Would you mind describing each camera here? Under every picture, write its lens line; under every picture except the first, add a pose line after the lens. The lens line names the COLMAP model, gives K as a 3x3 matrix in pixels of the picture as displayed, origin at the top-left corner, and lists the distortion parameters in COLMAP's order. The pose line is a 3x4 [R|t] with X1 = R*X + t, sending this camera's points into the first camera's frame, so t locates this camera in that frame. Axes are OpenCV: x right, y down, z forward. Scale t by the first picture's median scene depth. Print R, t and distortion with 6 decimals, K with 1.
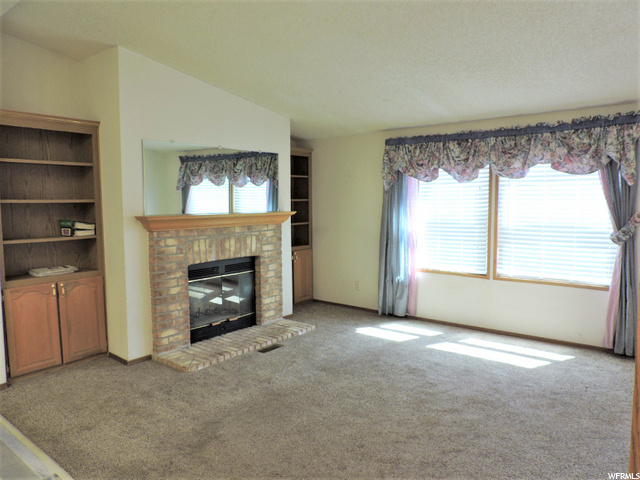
lens RADIAL K [[455.6, 0, 321.7], [0, 455.6, 240.2], [0, 0, 1]] dist [-0.025051, 0.007138]
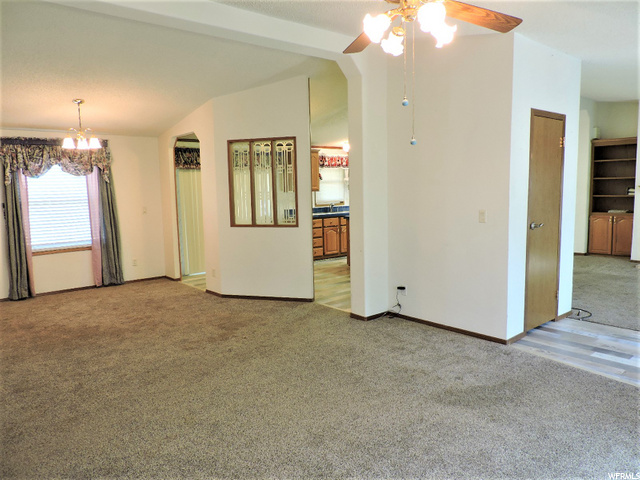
lens RADIAL K [[455.6, 0, 321.7], [0, 455.6, 240.2], [0, 0, 1]] dist [-0.025051, 0.007138]
pose [[-0.187103, 0.126135, -0.974209, 1.562616], [-0.056849, 0.988670, 0.138925, -0.010581], [0.980694, 0.081376, -0.177813, 0.027999]]
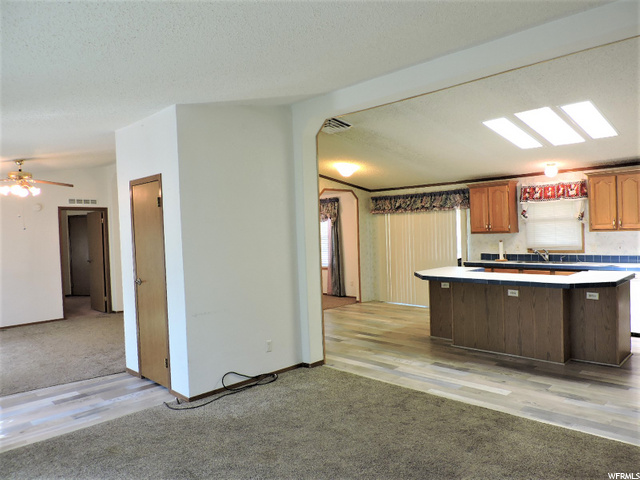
lens RADIAL K [[455.6, 0, 321.7], [0, 455.6, 240.2], [0, 0, 1]] dist [-0.025051, 0.007138]
pose [[-0.993900, 0.038804, 0.103230, -0.012324], [0.049671, 0.993244, 0.104874, -0.121839], [-0.098463, 0.109362, -0.989113, 1.312049]]
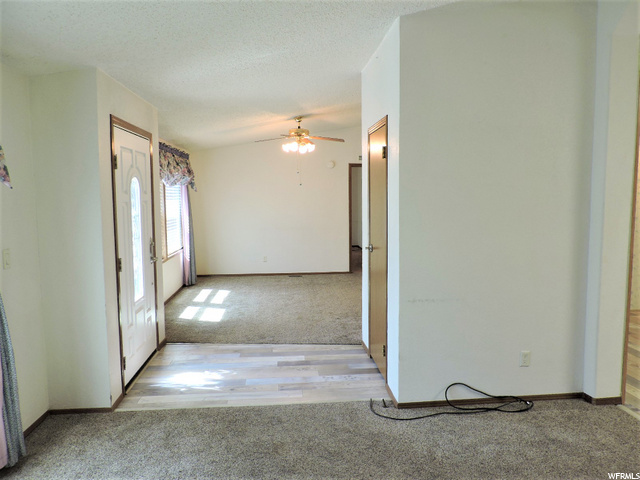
lens RADIAL K [[453.0, 0, 320.0], [0, 453.0, 240.0], [0, 0, 1]] dist [-0.025316, 0.001084]
pose [[-0.693611, -0.054750, 0.718266, -0.053735], [0.076408, 0.985891, 0.148935, -0.092910], [-0.716286, 0.158184, -0.679641, 0.994873]]
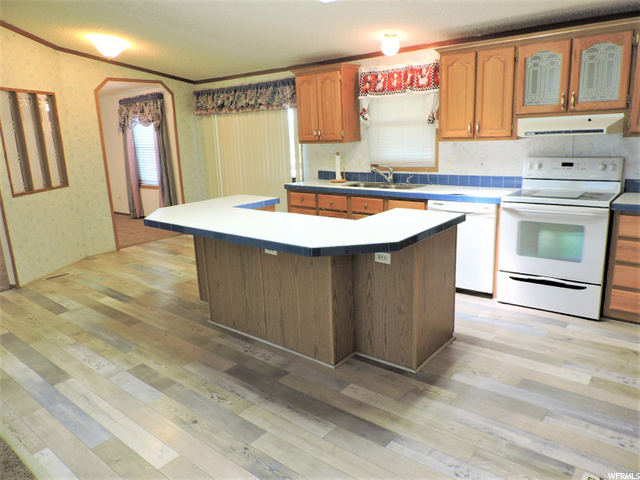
lens RADIAL K [[455.6, 0, 321.7], [0, 455.6, 240.2], [0, 0, 1]] dist [-0.025051, 0.007138]
pose [[-0.998822, 0.045959, 0.015598, -0.471226], [0.048533, 0.947409, 0.316323, -0.074505], [-0.000240, 0.316707, -0.948523, 0.789635]]
